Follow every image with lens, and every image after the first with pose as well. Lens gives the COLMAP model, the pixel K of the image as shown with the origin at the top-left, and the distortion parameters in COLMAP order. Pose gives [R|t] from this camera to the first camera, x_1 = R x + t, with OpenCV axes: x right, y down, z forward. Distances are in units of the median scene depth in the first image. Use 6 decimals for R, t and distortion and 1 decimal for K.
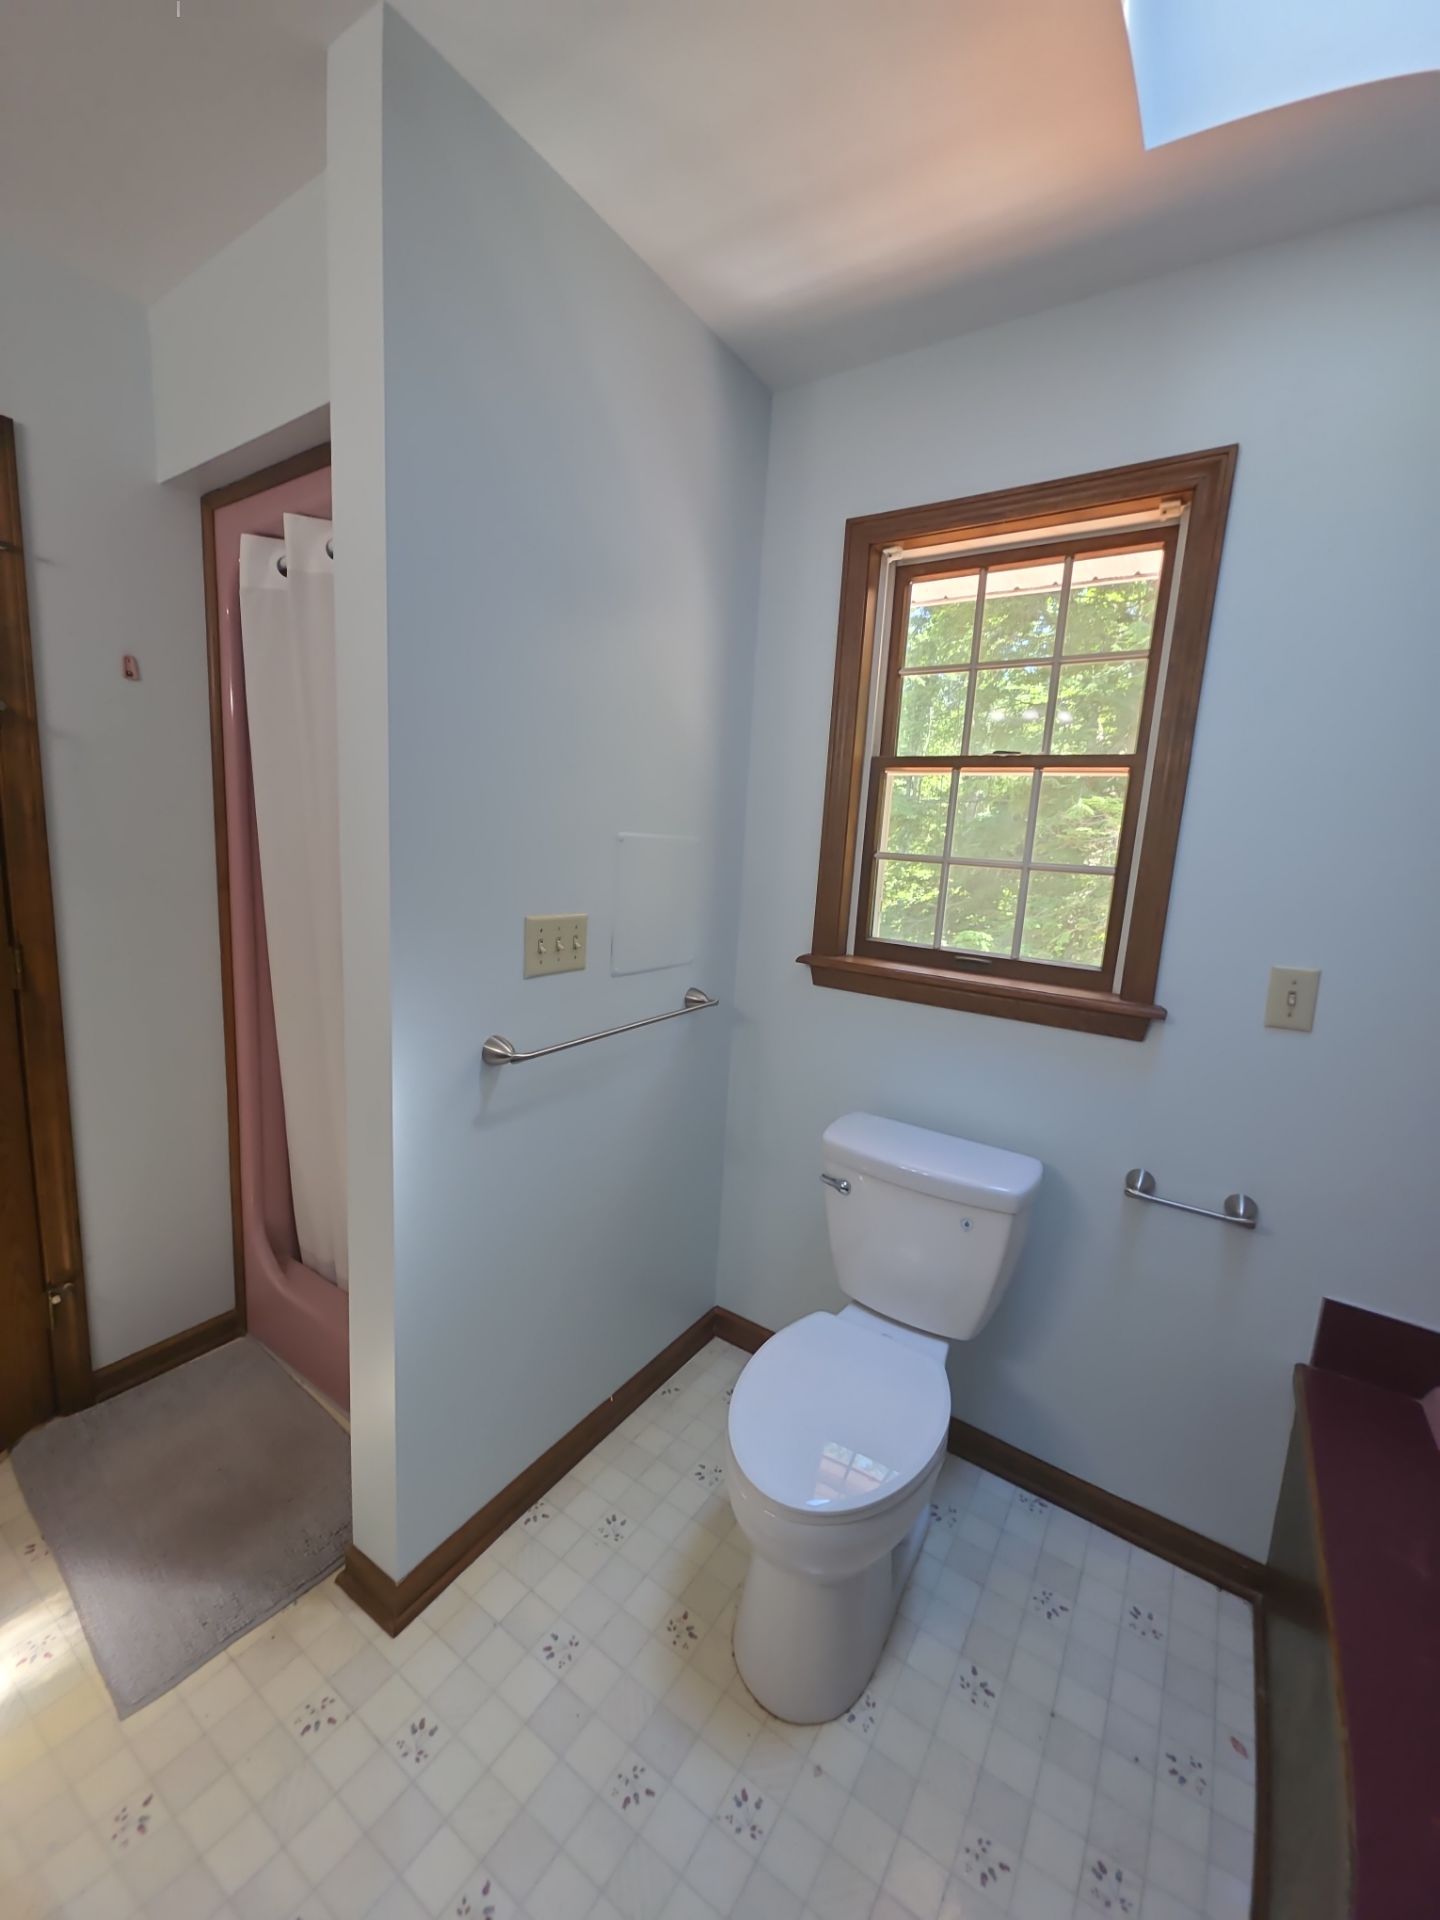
lens RADIAL K [[769.4, 0, 698.7], [0, 769.4, 959.0], [0, 0, 1]] dist [0.006465, 0.000045]
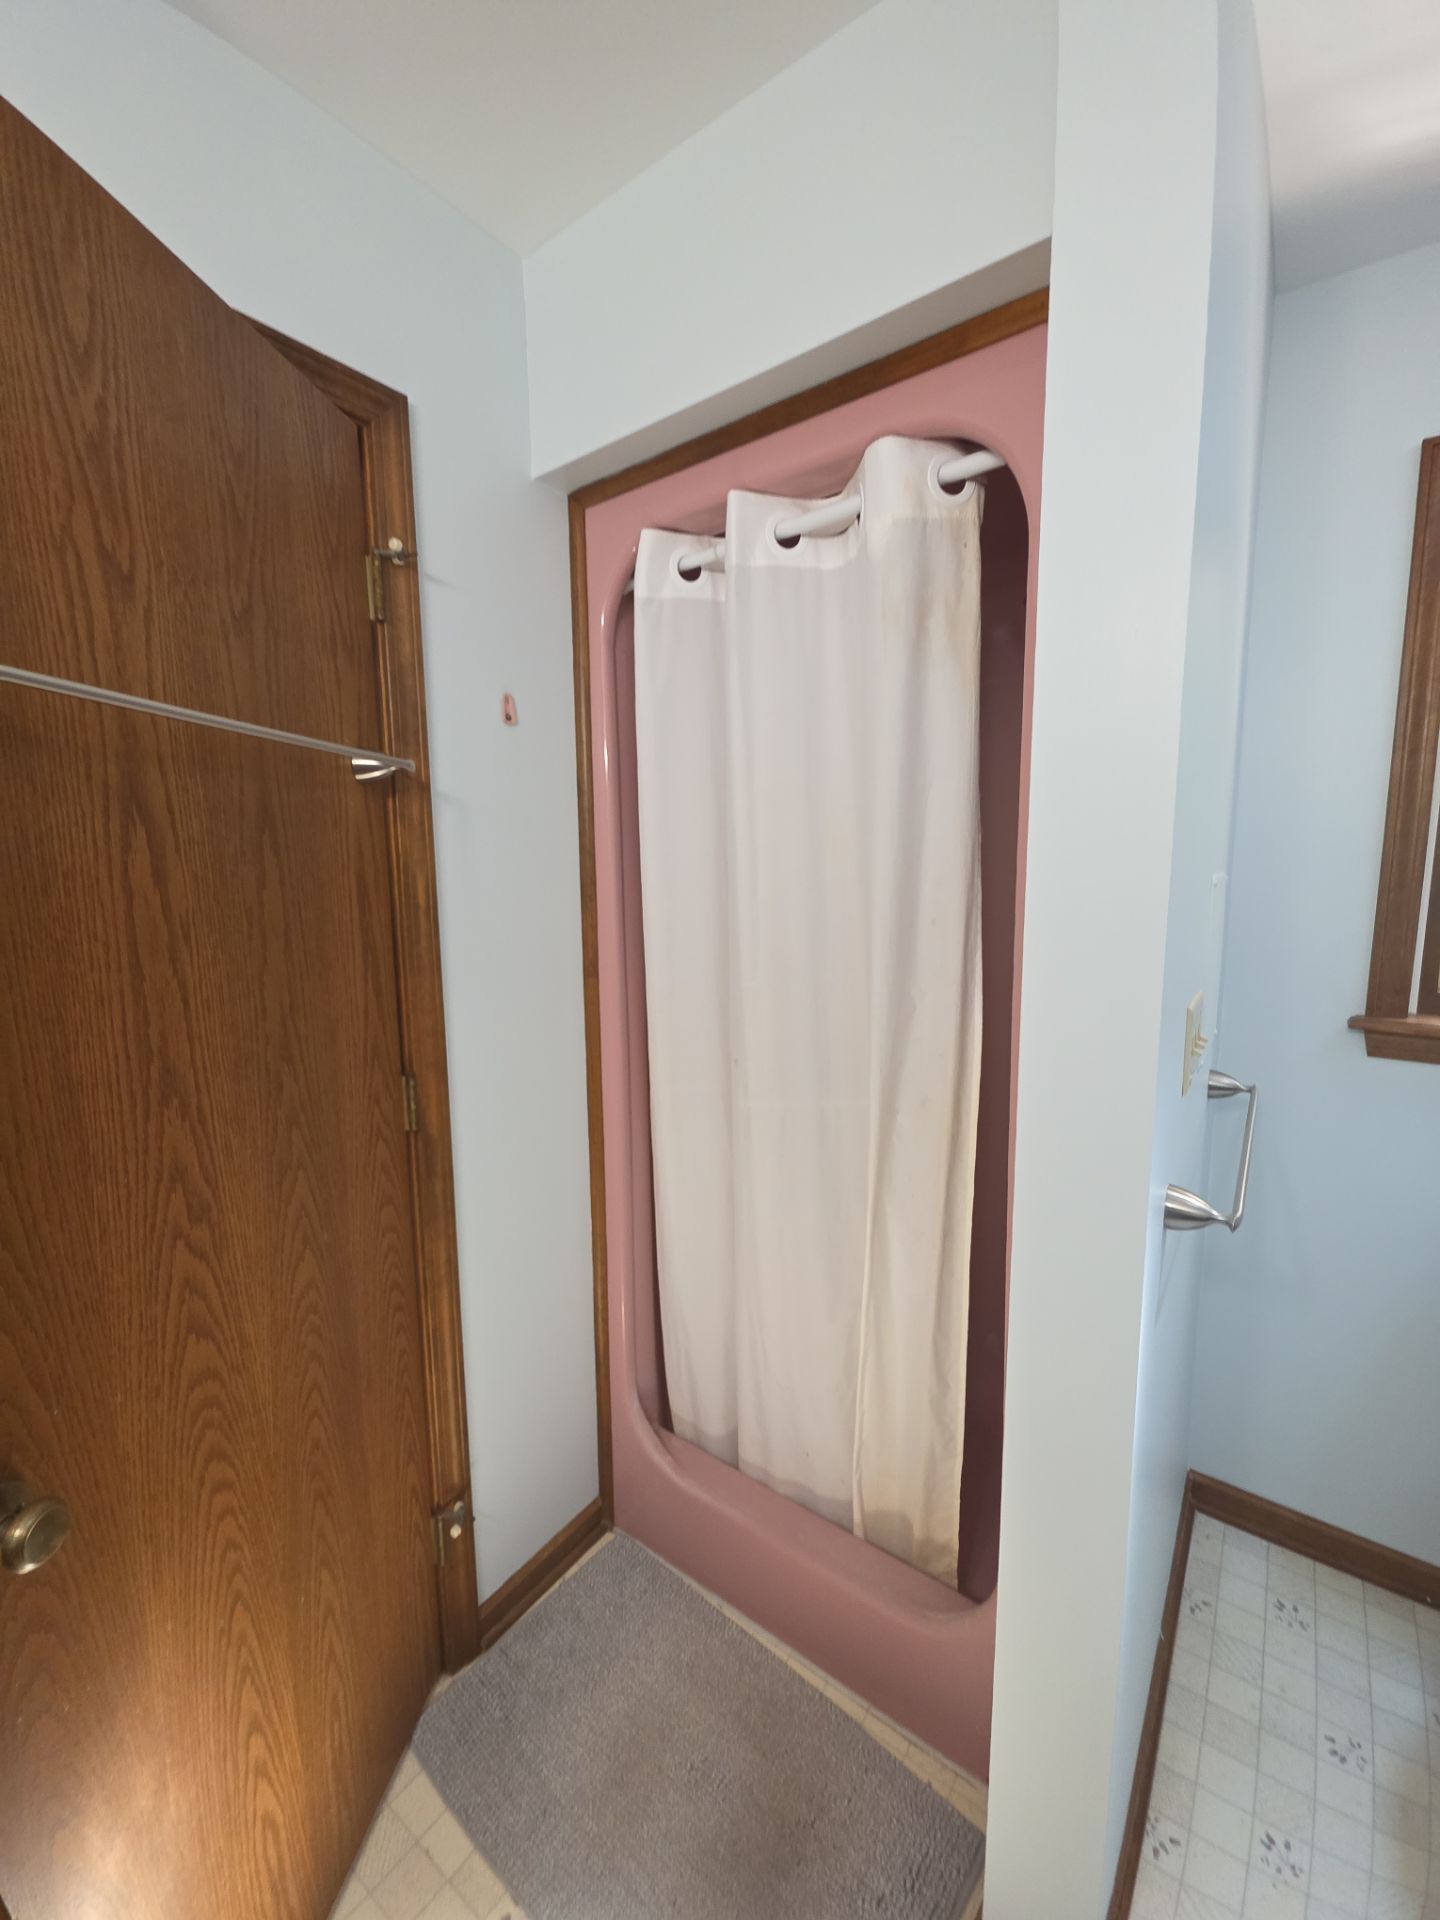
lens RADIAL K [[769.4, 0, 740.1], [0, 769.4, 971.9], [0, 0, 1]] dist [0.006465, 0.000045]
pose [[0.996036, -0.062805, -0.062994, -0.446506], [0.060506, 0.997453, -0.037761, -0.062325], [0.065205, 0.033800, 0.997299, 0.227722]]
